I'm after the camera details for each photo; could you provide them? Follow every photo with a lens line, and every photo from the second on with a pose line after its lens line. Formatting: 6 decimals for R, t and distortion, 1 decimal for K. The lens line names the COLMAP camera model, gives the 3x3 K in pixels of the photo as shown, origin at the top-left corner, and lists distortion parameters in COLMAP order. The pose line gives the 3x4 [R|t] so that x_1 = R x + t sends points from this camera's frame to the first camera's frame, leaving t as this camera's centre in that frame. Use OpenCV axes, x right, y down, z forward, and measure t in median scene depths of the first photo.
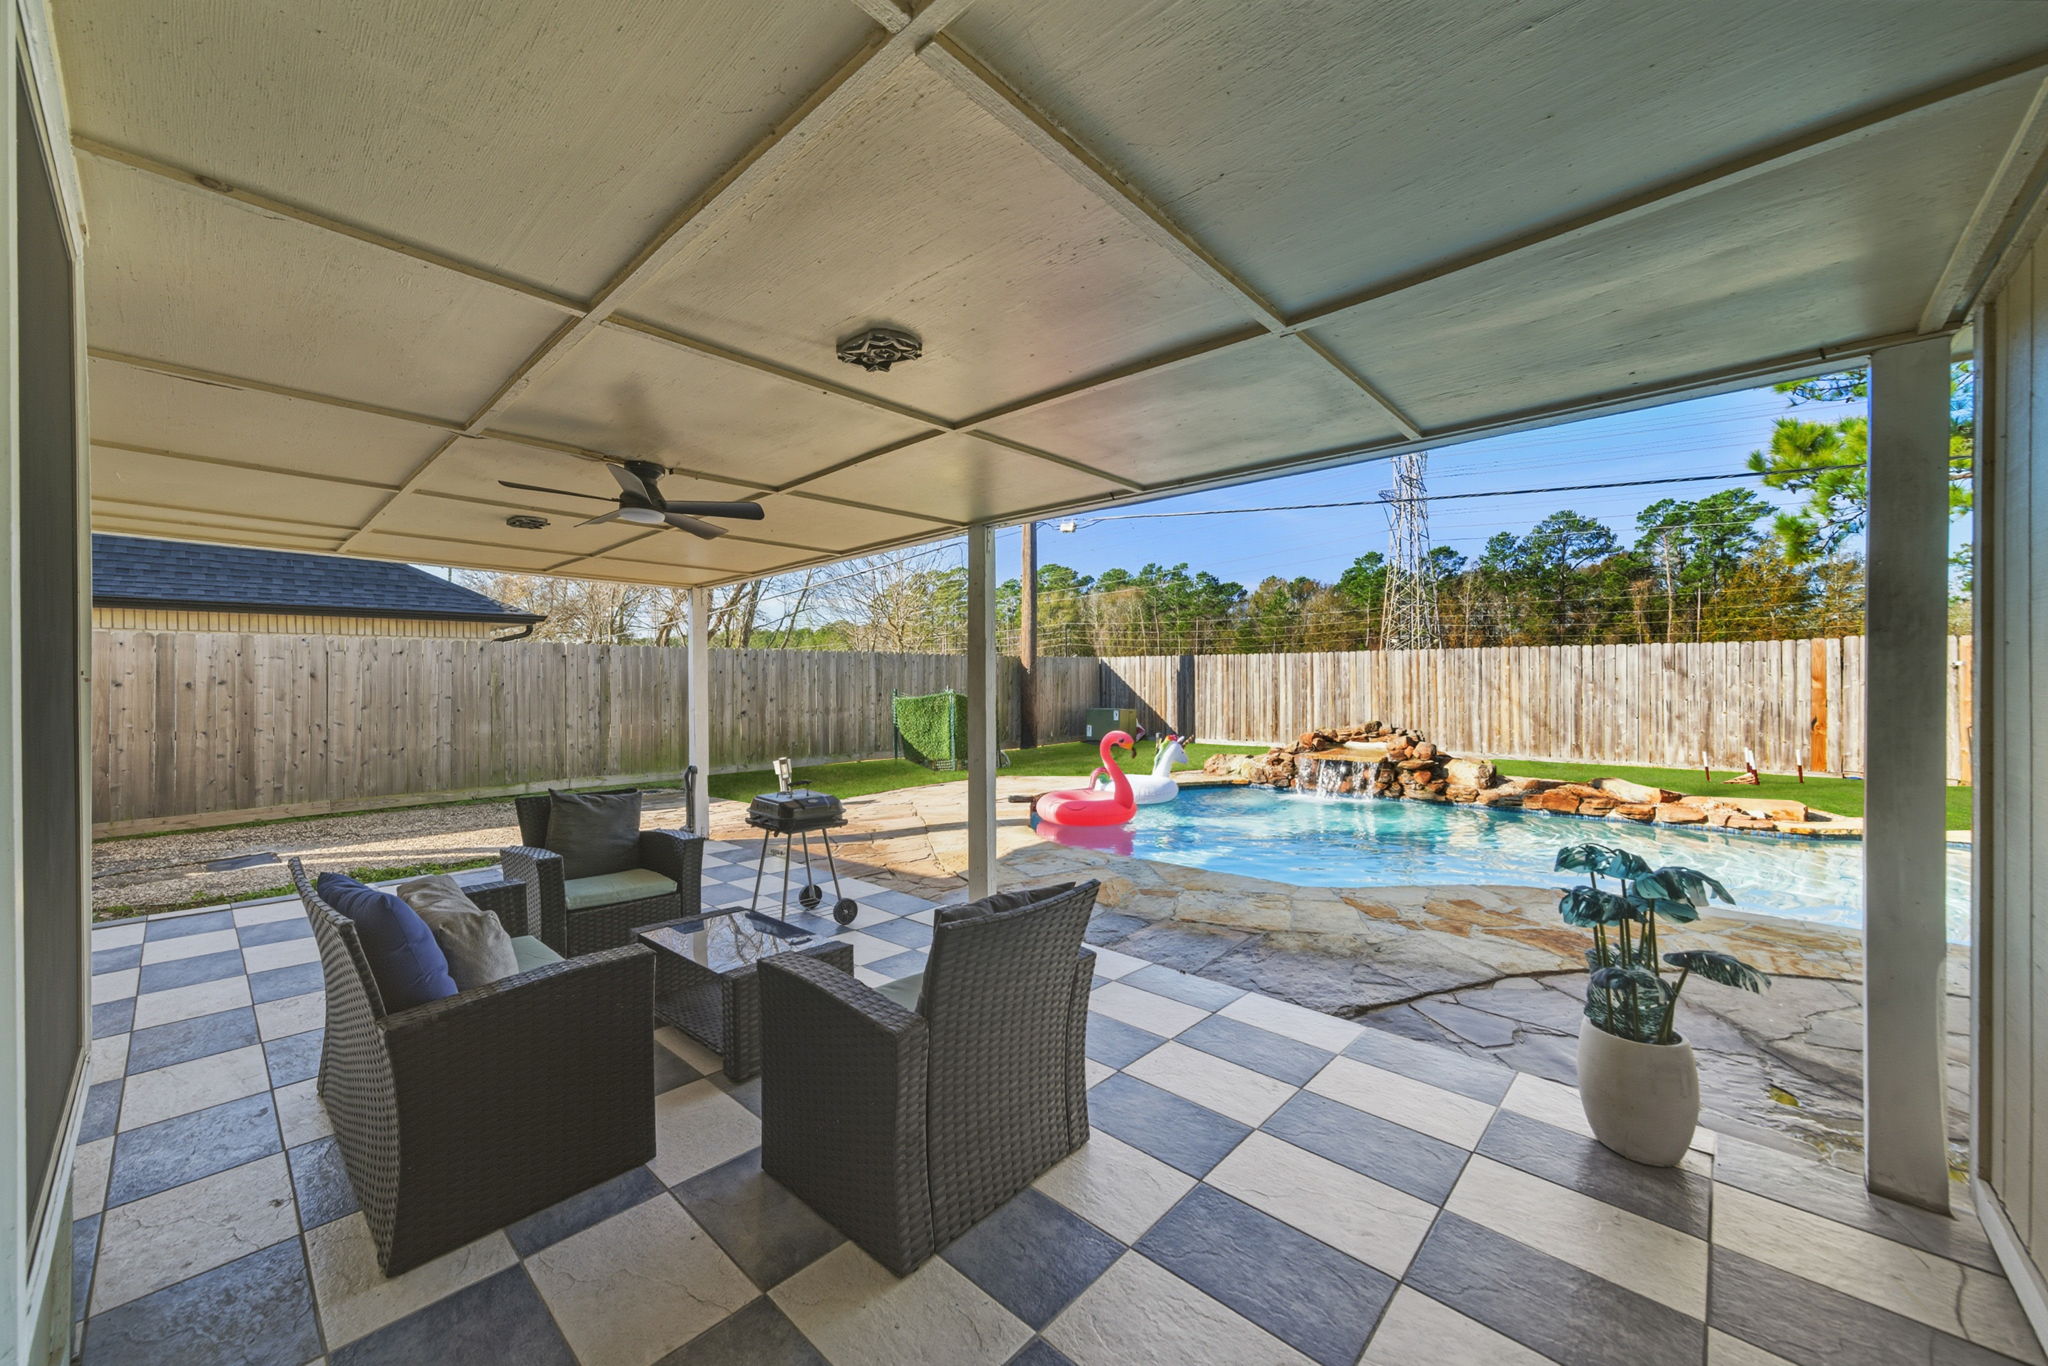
lens RADIAL K [[778.5, 0, 1014.0], [0, 778.5, 672.3], [0, 0, 1]] dist [-0.002228, 0.000664]
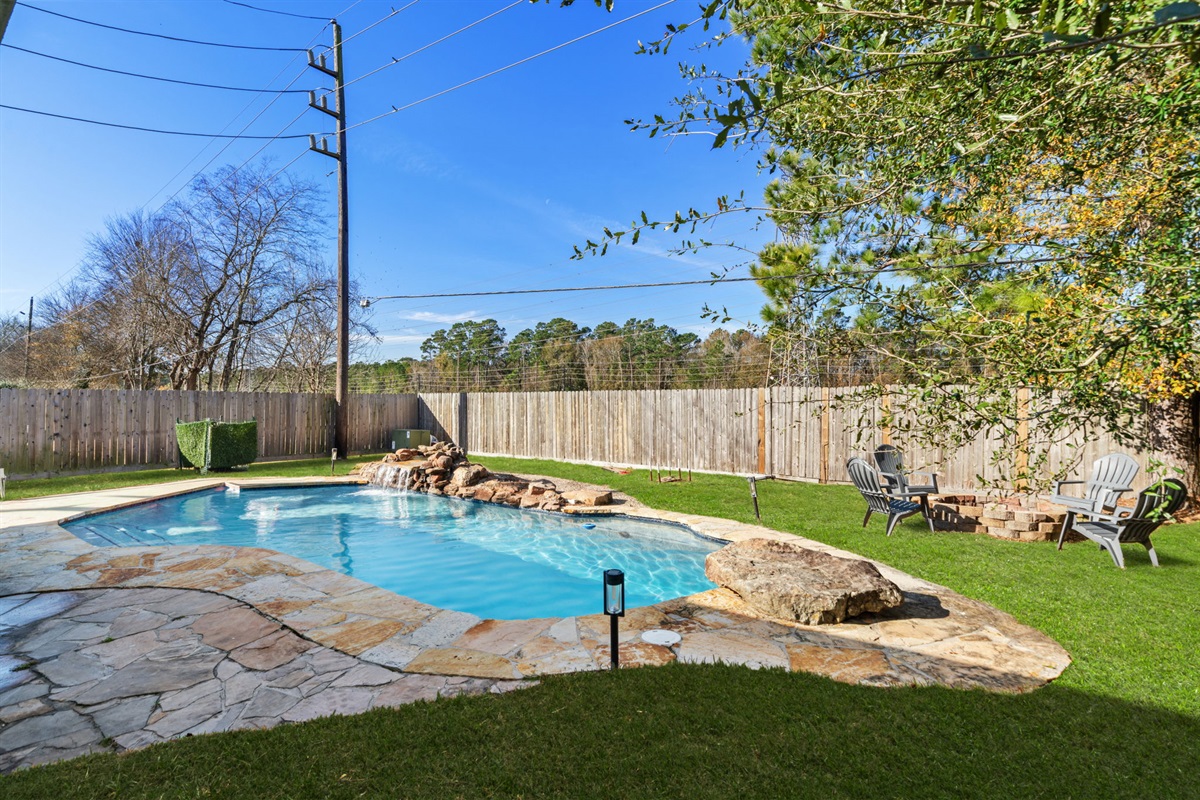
lens RADIAL K [[601.6, 0, 597.2], [0, 601.6, 383.0], [0, 0, 1]] dist [0.013441, 0.000472]
pose [[0.999024, 0.006039, 0.043754, 0.419237], [-0.004914, 0.999656, -0.025768, -0.012487], [-0.043895, 0.025528, 0.998710, -0.106222]]
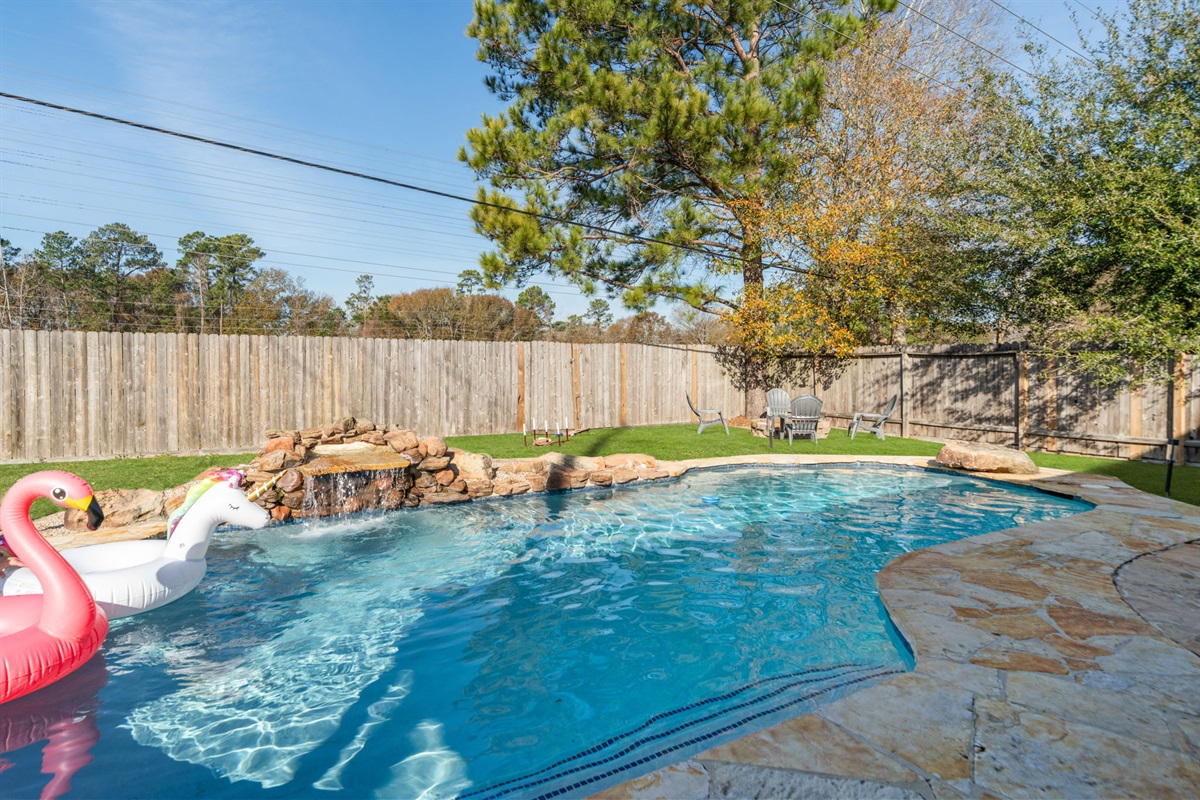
lens RADIAL K [[656.7, 0, 591.6], [0, 656.7, 378.1], [0, 0, 1]] dist [0.001180, 0.000021]
pose [[0.286752, -0.007477, 0.957976, -0.071244], [-0.009350, 0.999900, 0.010604, 0.007432], [-0.957959, -0.011998, 0.286654, 0.330609]]
